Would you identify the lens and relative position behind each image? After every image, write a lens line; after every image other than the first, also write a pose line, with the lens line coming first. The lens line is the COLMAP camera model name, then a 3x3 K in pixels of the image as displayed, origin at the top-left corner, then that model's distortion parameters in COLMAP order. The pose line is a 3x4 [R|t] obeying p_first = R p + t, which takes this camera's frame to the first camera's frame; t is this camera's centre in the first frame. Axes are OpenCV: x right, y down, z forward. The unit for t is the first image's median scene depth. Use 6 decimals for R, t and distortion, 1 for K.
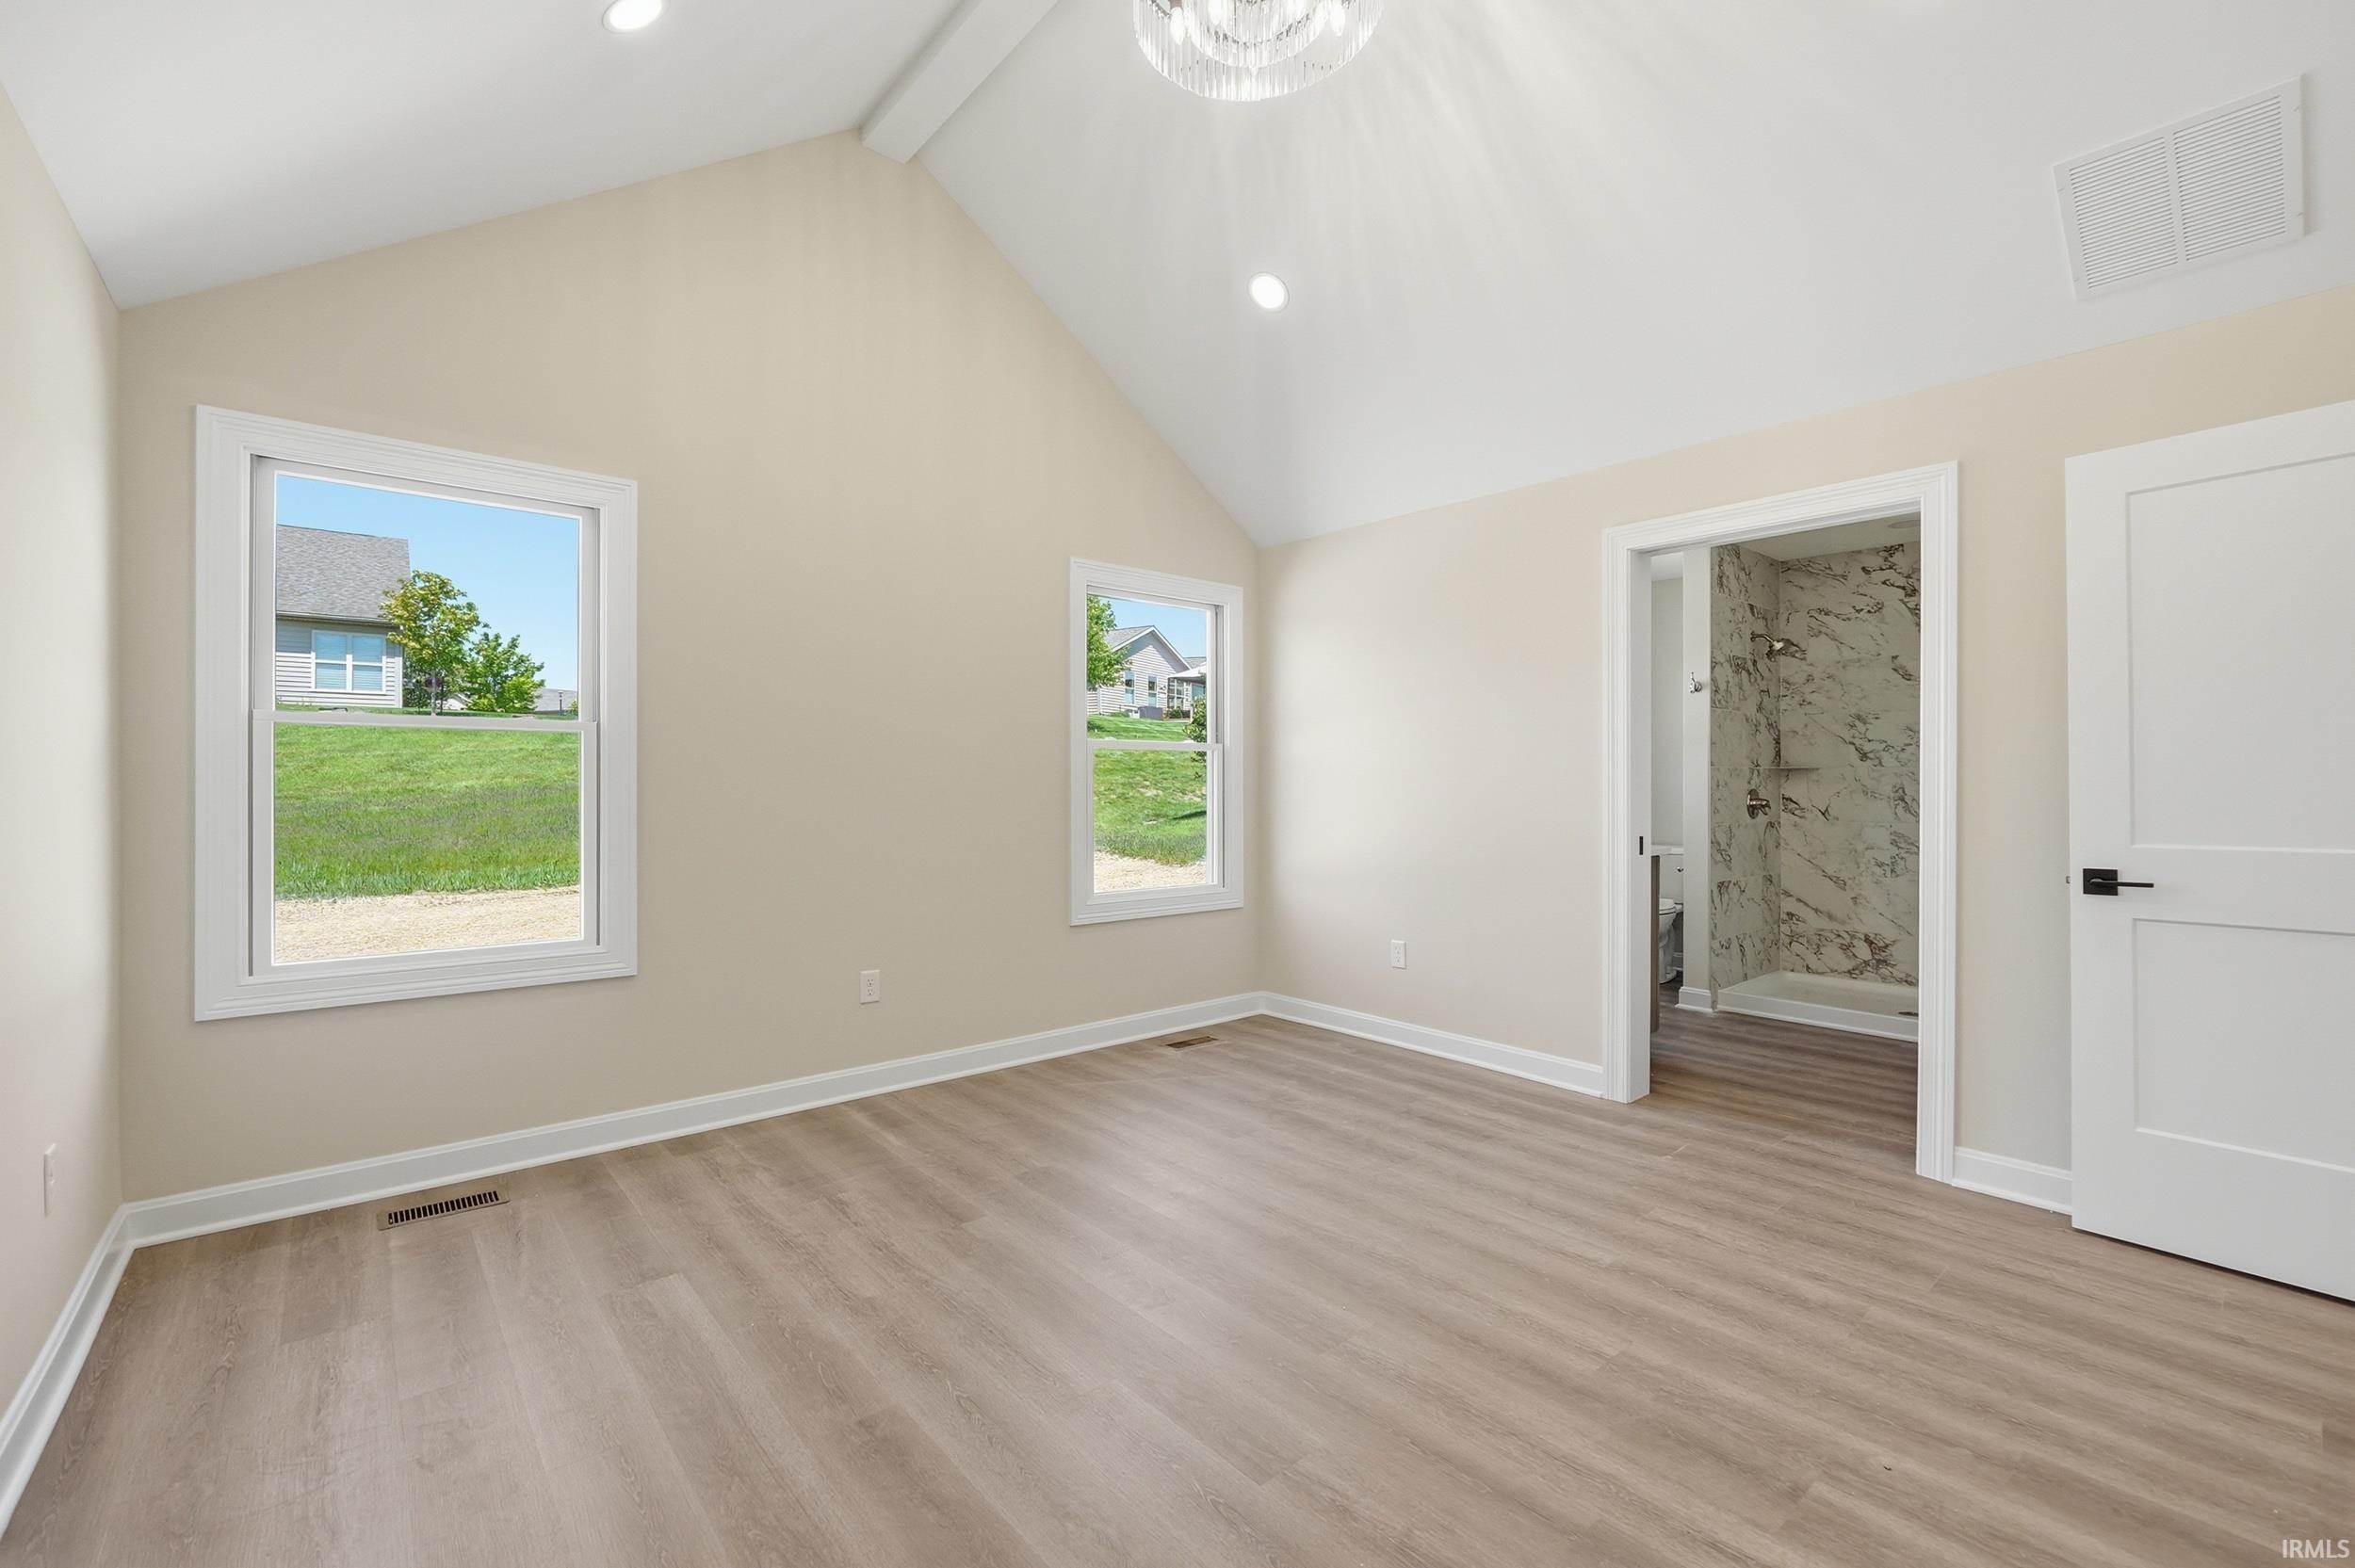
lens RADIAL K [[1011.8, 0, 1174.6], [0, 1011.8, 784.5], [0, 0, 1]] dist [-0.015718, 0.005054]
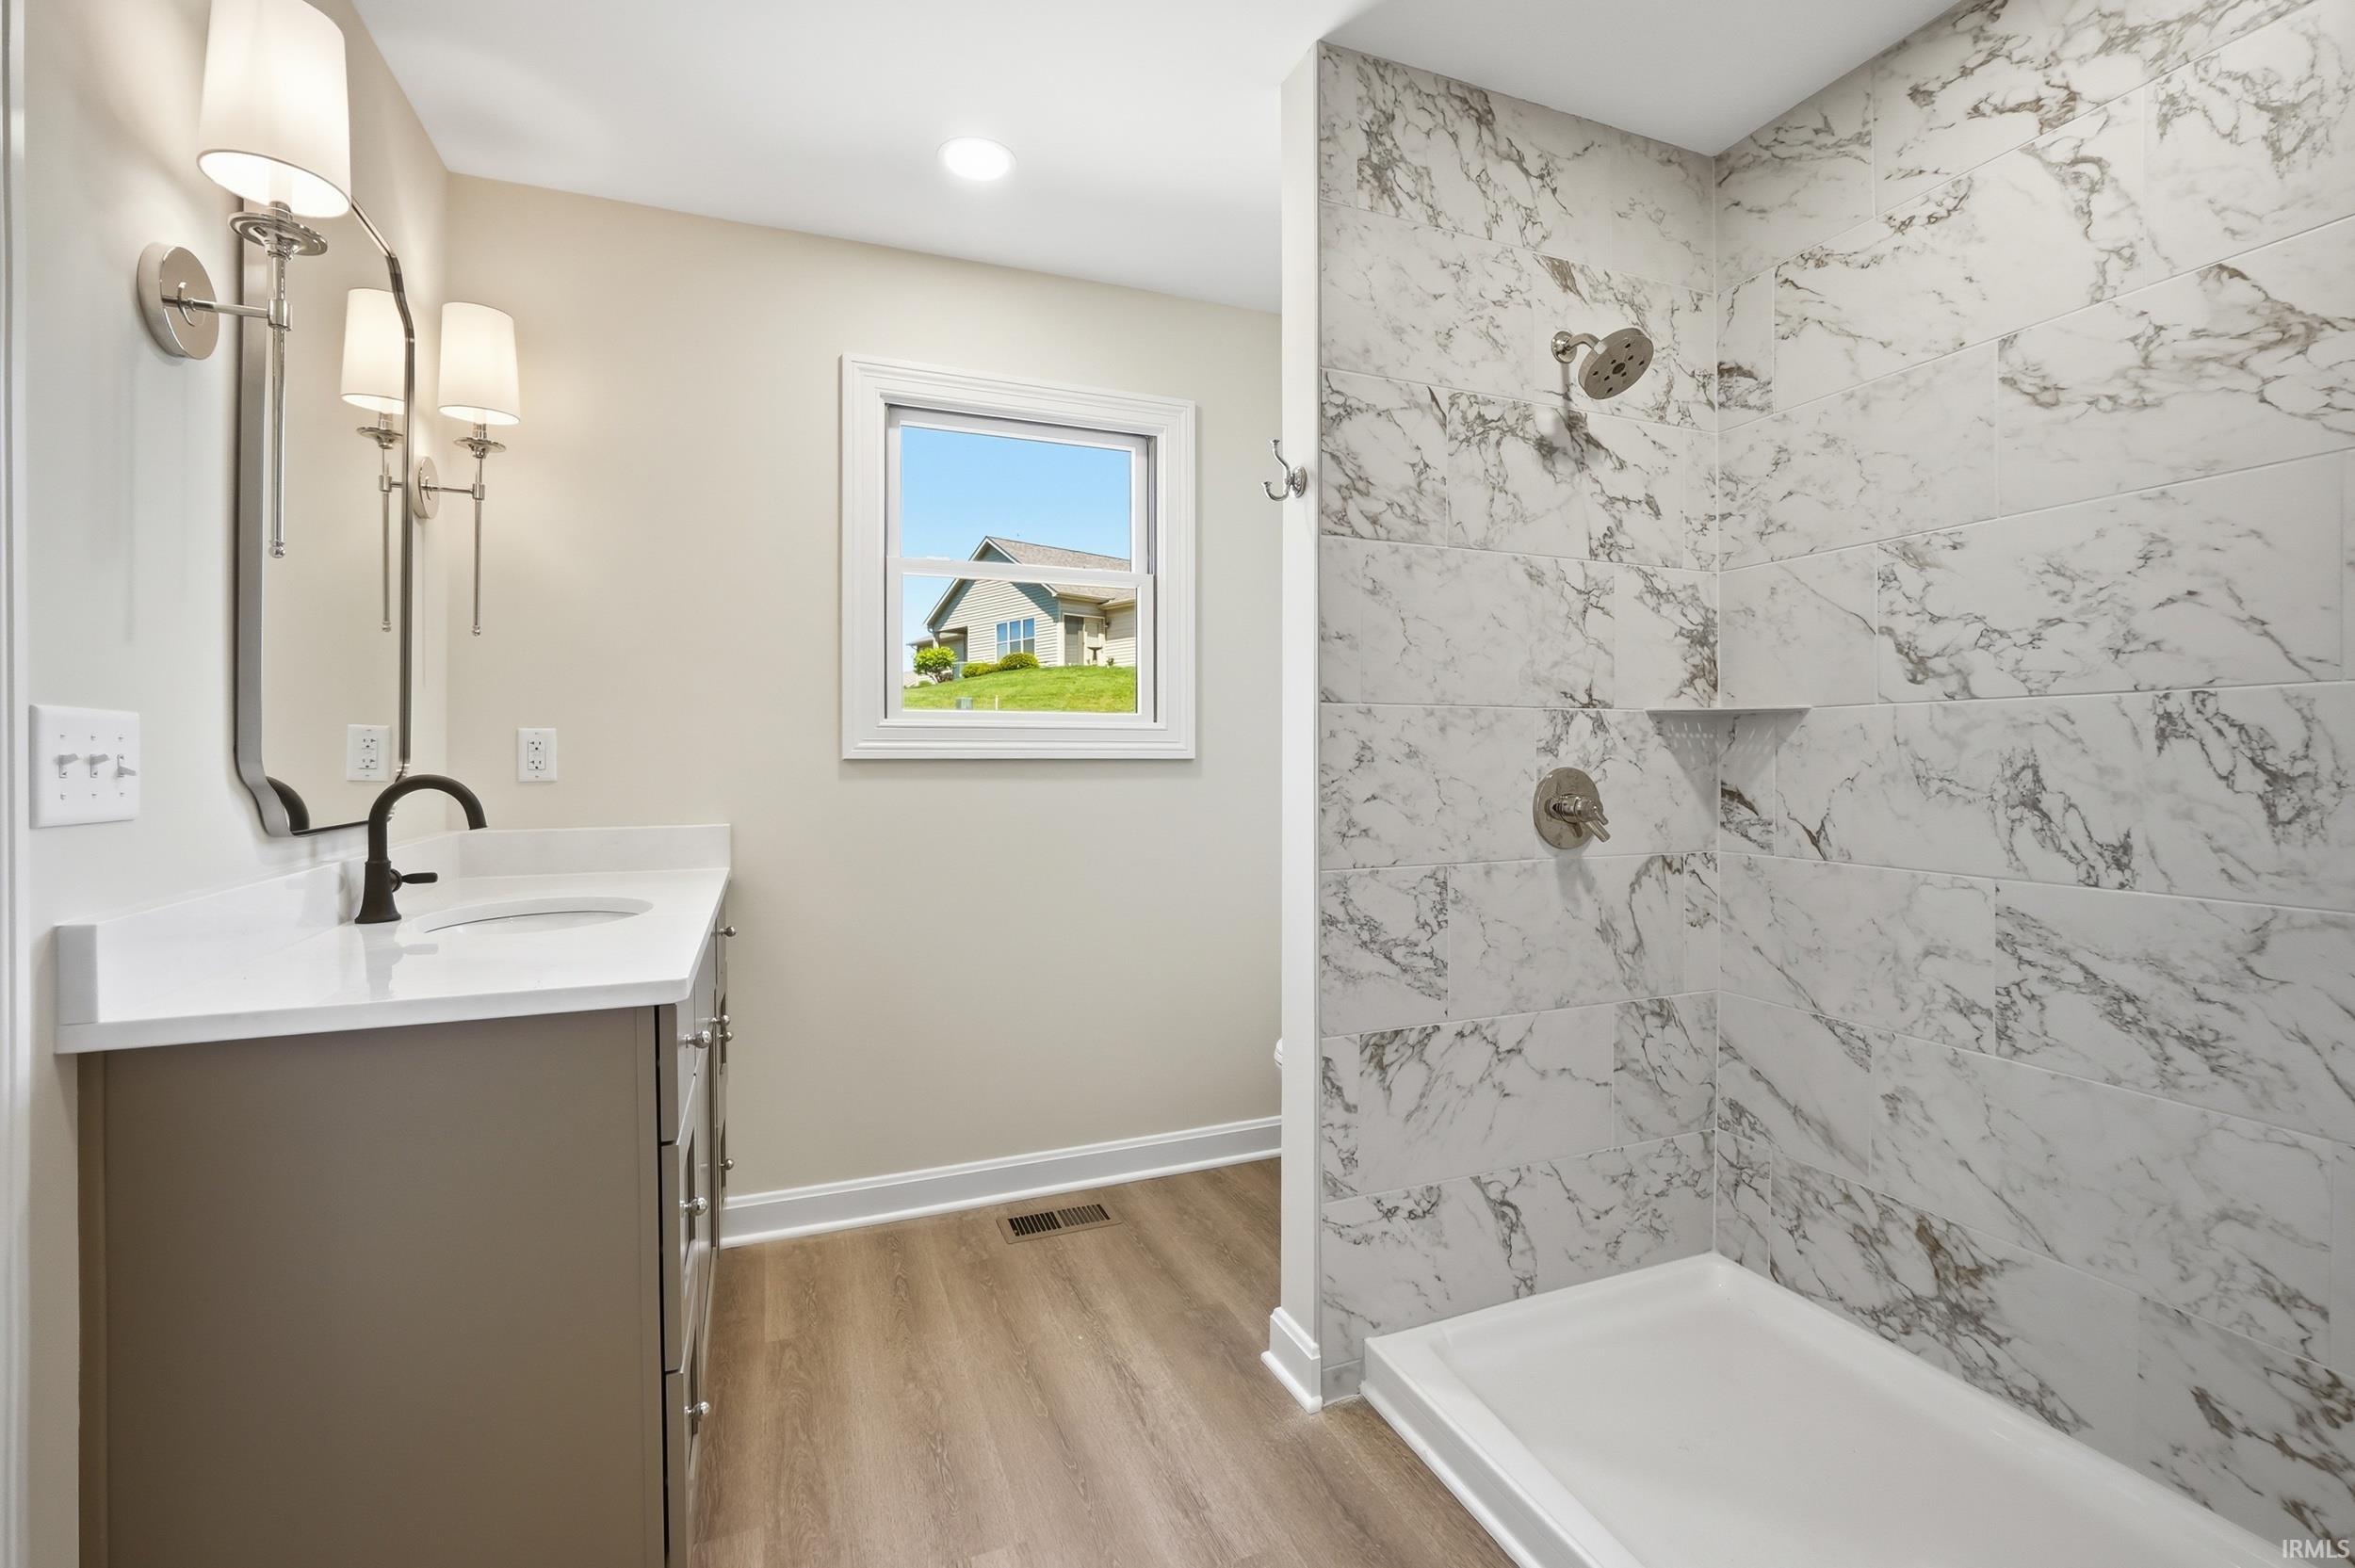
lens RADIAL K [[1011.8, 0, 1174.8], [0, 1011.8, 760.1], [0, 0, 1]] dist [-0.015718, 0.005054]
pose [[0.947608, -0.000628, -0.319436, 0.797590], [0.001674, 0.999994, 0.002999, 0.000446], [0.319433, -0.003377, 0.947603, 0.873694]]
